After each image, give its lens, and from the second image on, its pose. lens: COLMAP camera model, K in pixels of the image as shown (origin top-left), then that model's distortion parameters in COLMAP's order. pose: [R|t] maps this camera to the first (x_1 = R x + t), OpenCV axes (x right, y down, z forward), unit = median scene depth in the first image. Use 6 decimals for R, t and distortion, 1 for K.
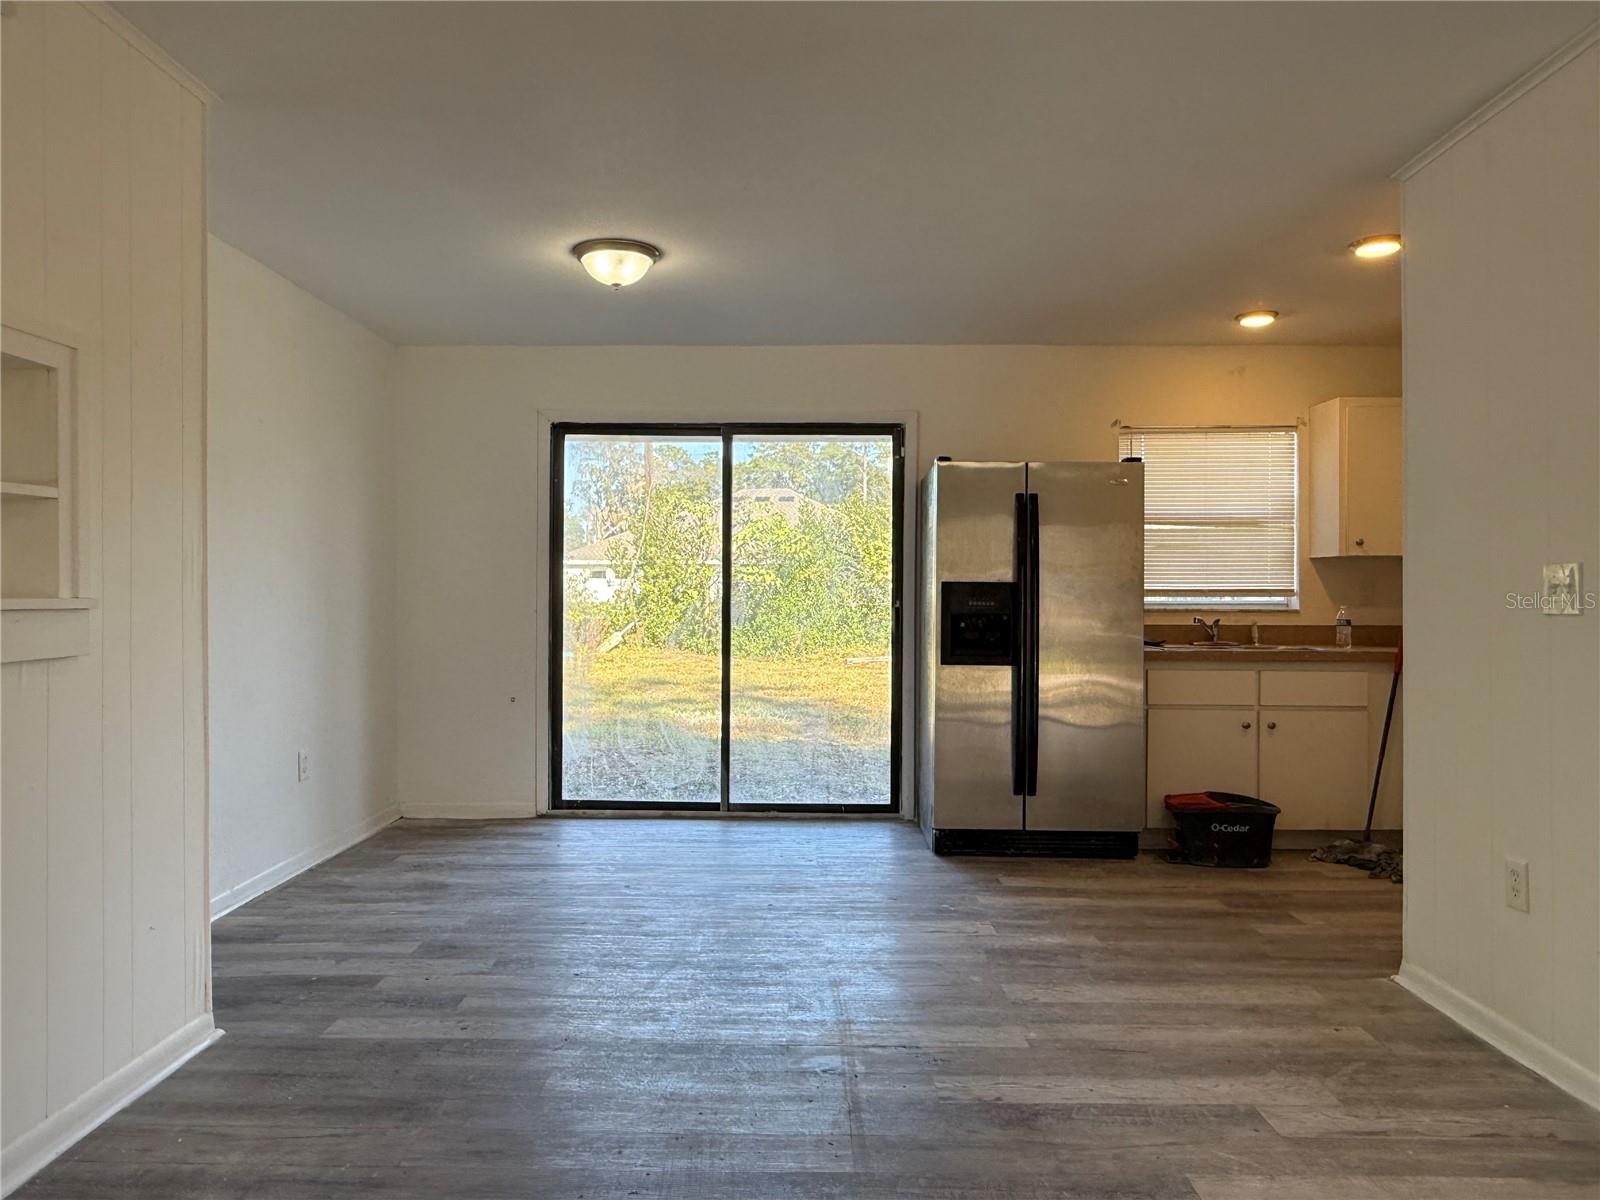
lens RADIAL K [[1083.5, 0, 798.0], [0, 1083.5, 599.4], [0, 0, 1]] dist [0.003336, 0.000240]
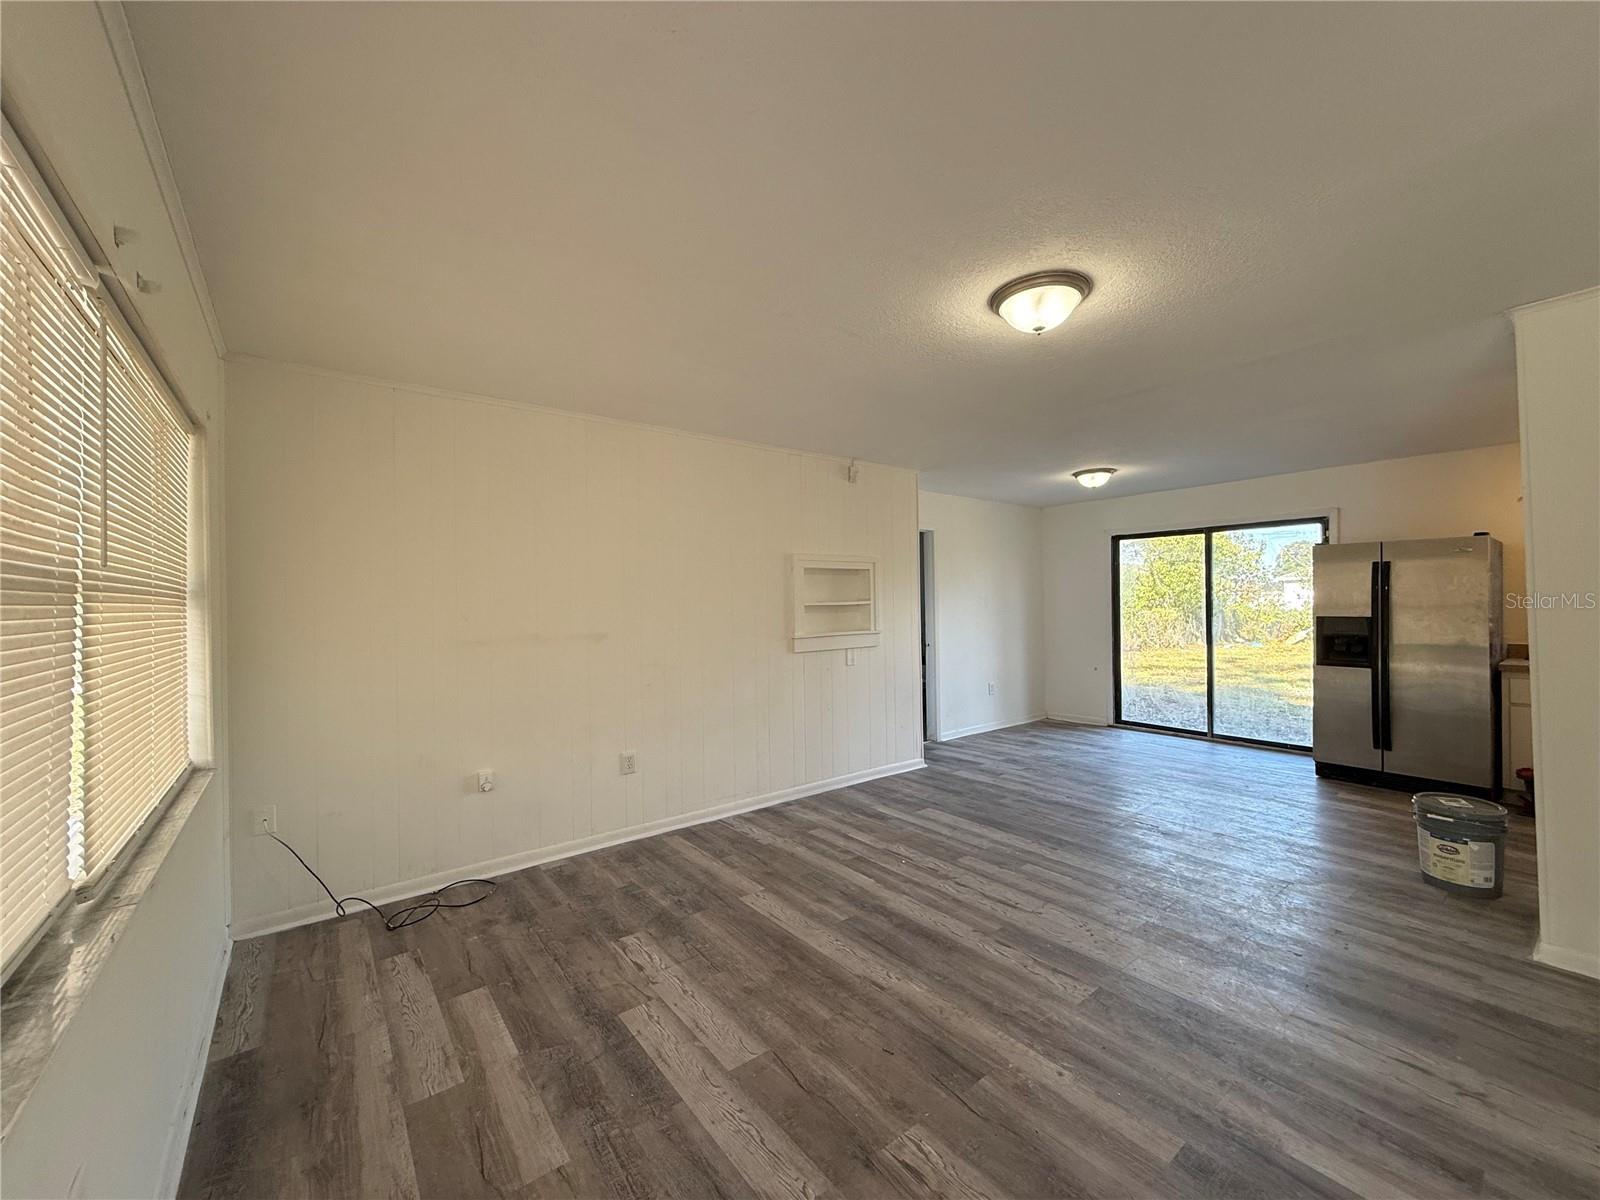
lens RADIAL K [[640.5, 0, 800.9], [0, 640.5, 602.3], [0, 0, 1]] dist [0.003831, 0.000226]
pose [[0.625423, -0.012210, -0.780191, 0.415470], [0.010232, 0.999920, -0.007446, -0.039112], [0.780219, -0.003326, 0.625497, -0.266244]]
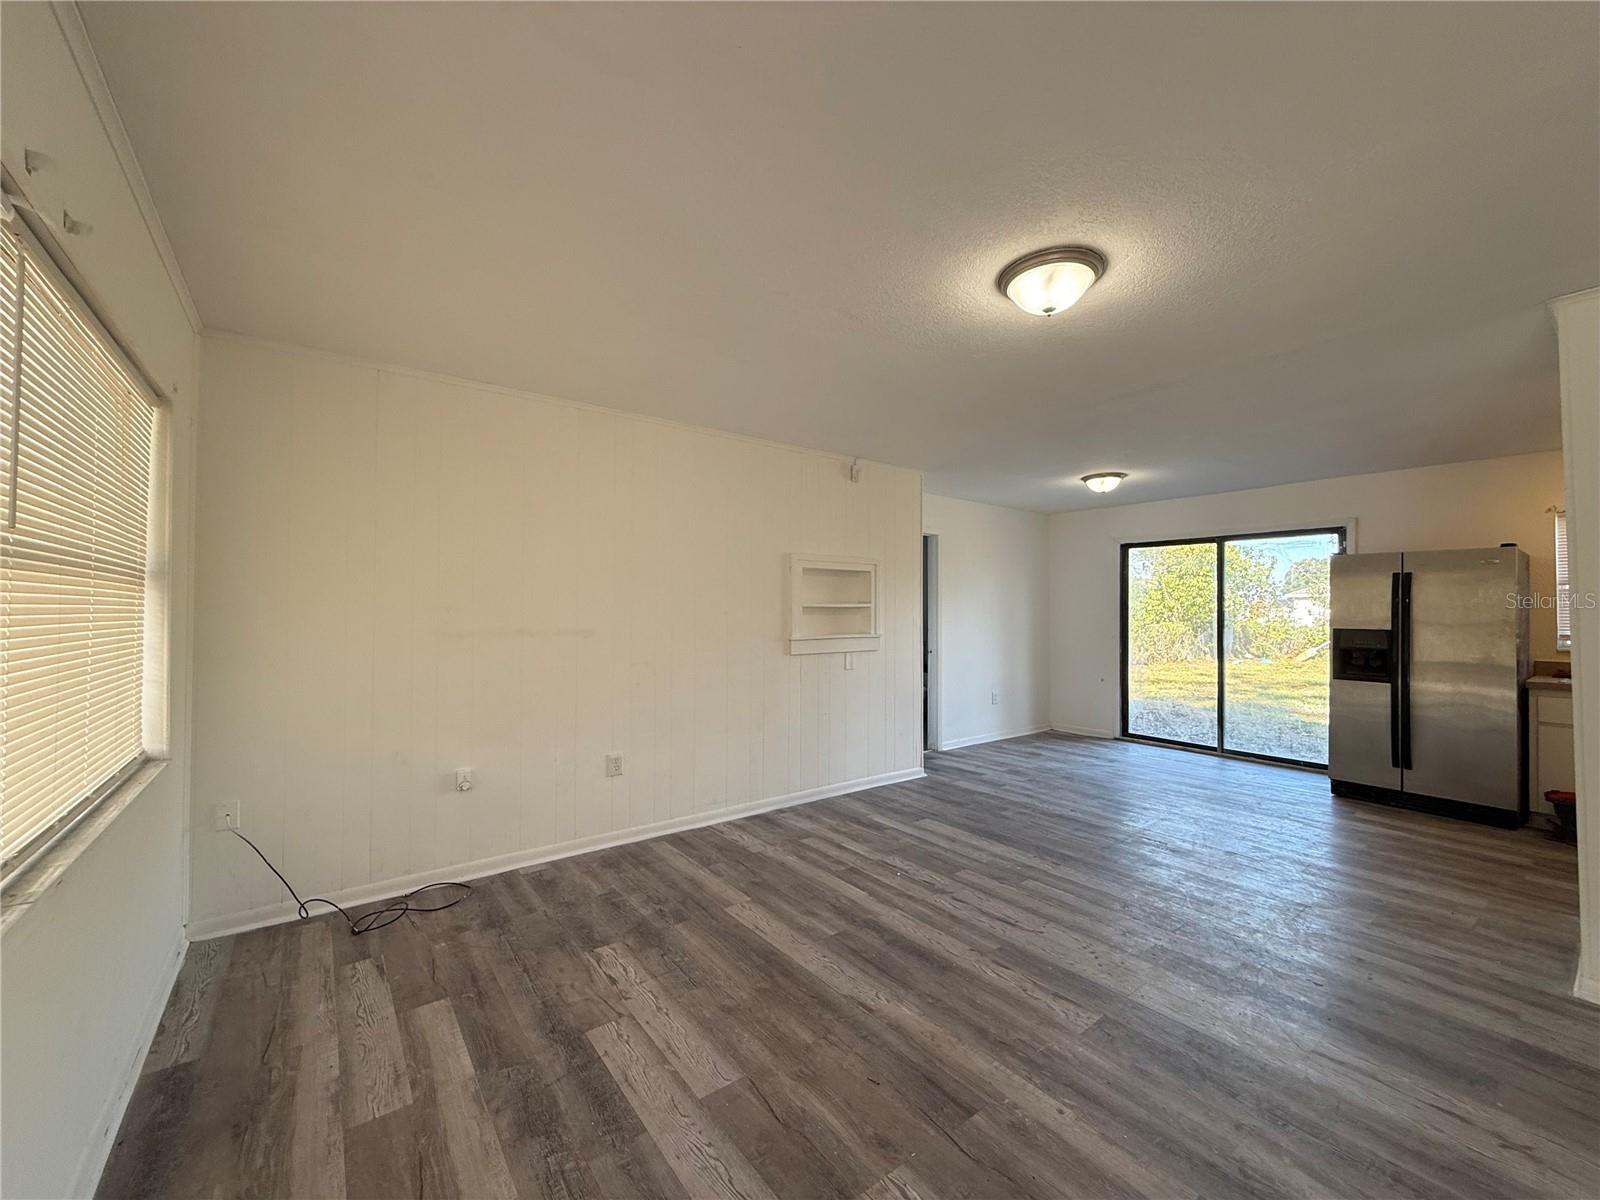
lens RADIAL K [[640.5, 0, 800.4], [0, 640.5, 603.3], [0, 0, 1]] dist [0.003831, 0.000226]
pose [[0.618429, -0.009235, -0.785787, 0.400220], [-0.009109, 0.999780, -0.018920, -0.028596], [0.785788, 0.018859, 0.618208, -0.240686]]
